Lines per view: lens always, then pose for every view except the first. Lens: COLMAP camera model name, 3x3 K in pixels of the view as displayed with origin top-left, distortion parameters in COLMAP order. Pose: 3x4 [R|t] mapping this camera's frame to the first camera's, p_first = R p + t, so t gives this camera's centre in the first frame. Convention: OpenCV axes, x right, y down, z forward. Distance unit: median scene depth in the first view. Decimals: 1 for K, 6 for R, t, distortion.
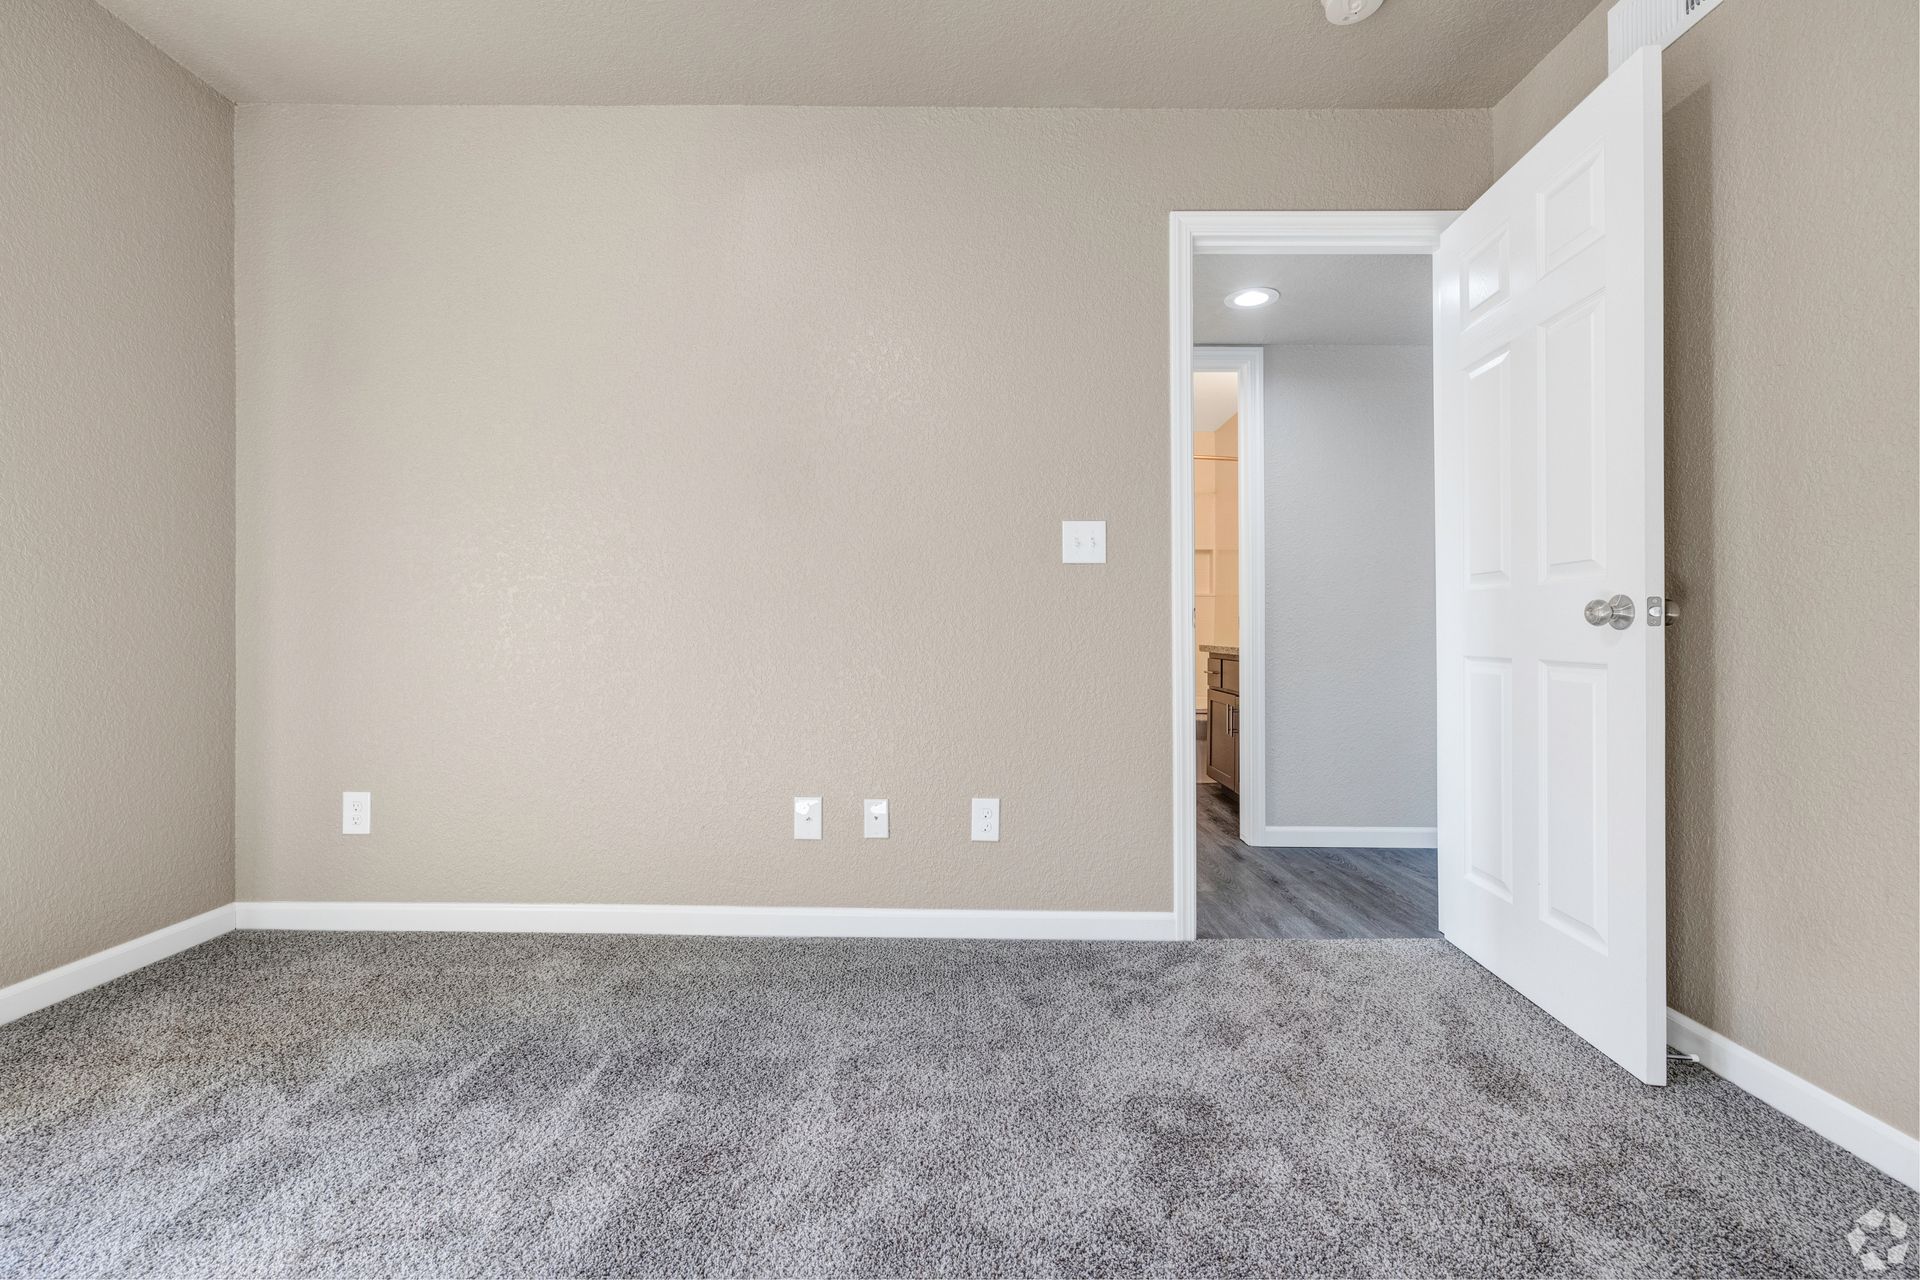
lens RADIAL K [[818.3, 0, 959.4], [0, 818.3, 636.2], [0, 0, 1]] dist [-0.003669, 0.000125]
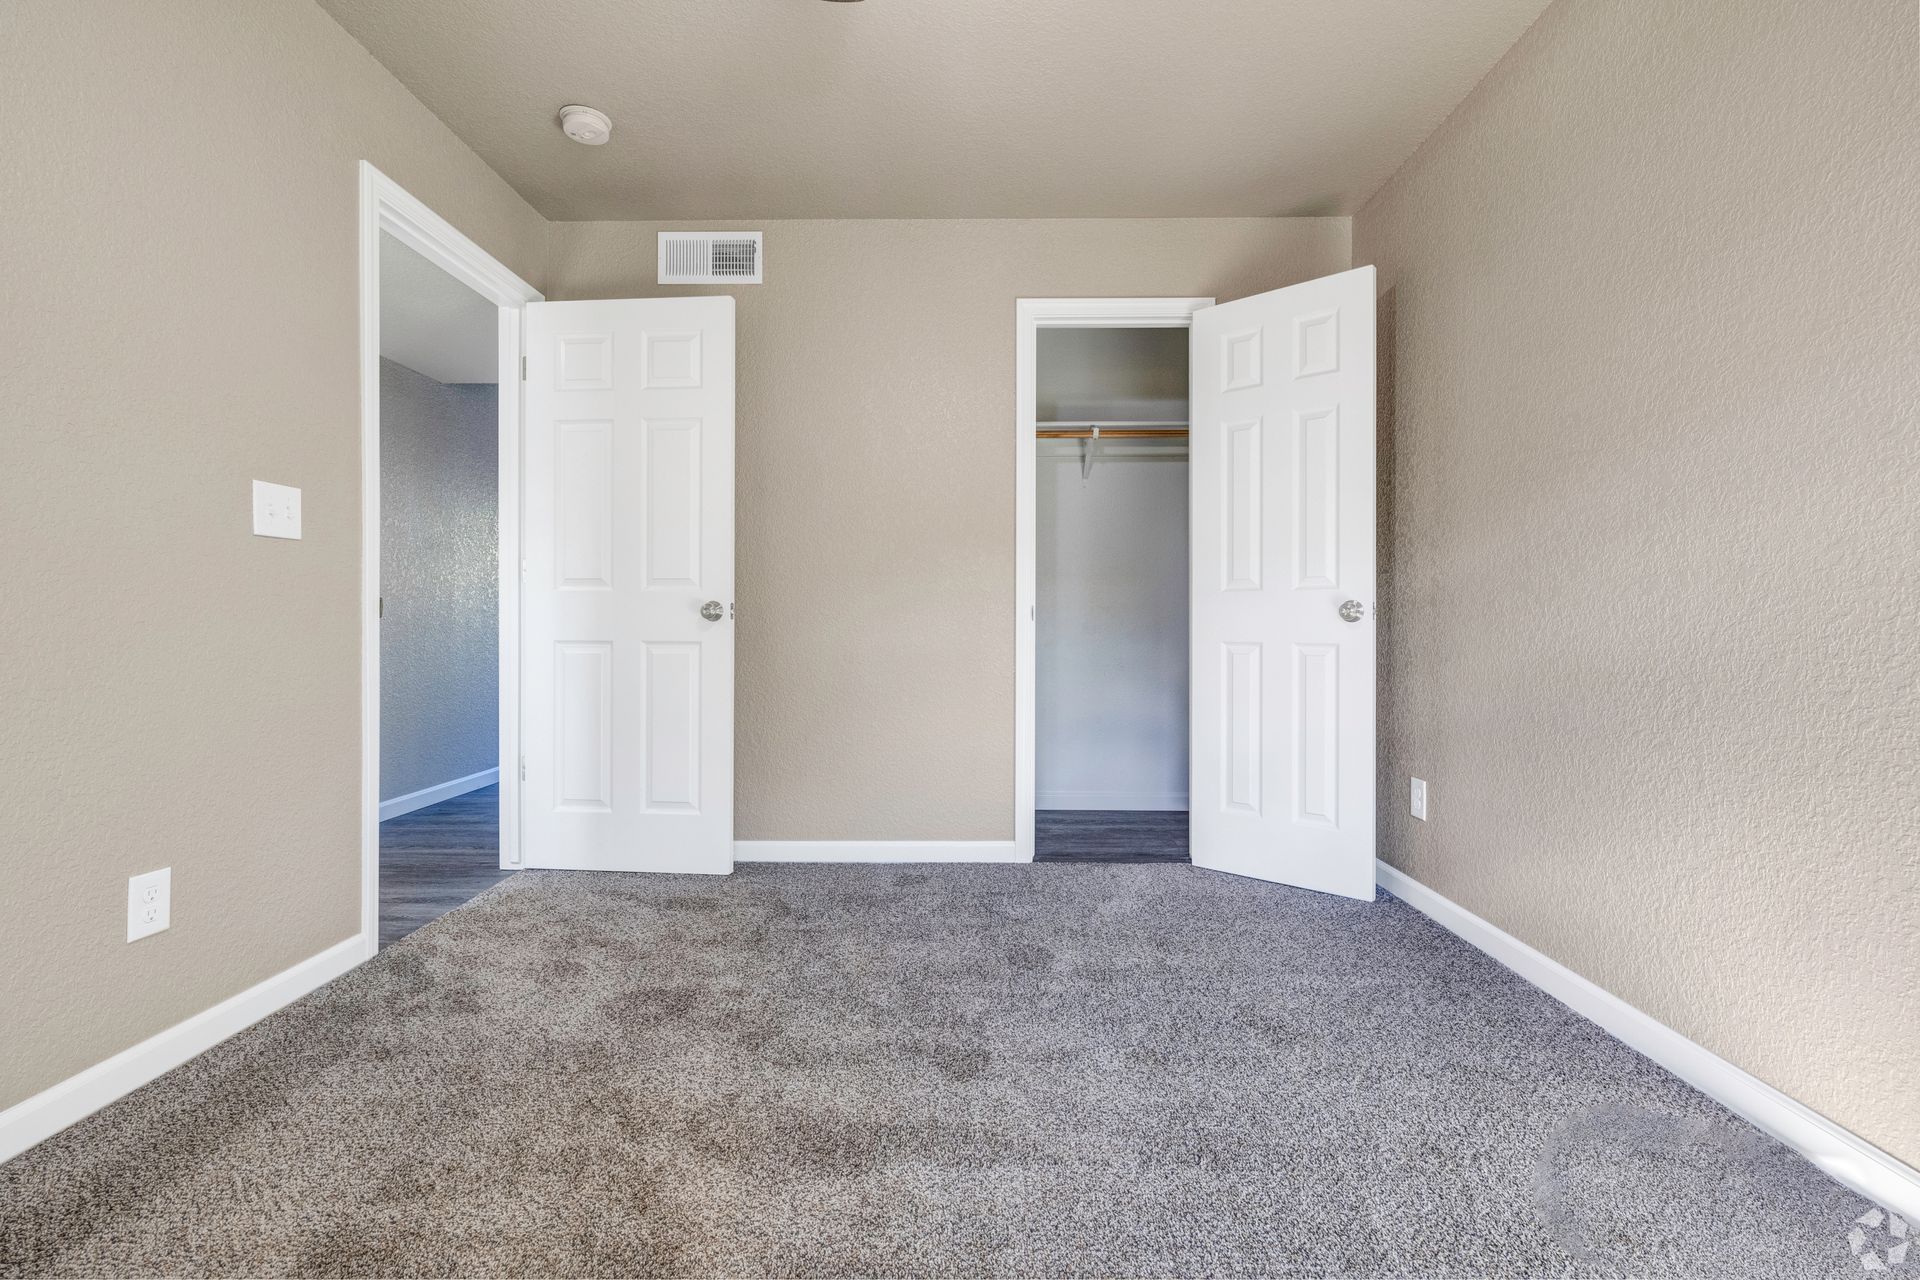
lens RADIAL K [[818.3, 0, 960.3], [0, 818.3, 627.7], [0, 0, 1]] dist [-0.003669, 0.000125]
pose [[-0.008355, -0.008776, 0.999927, -0.744653], [0.004962, 0.999949, 0.008818, -0.005709], [-0.999953, 0.005035, -0.008311, 0.393194]]
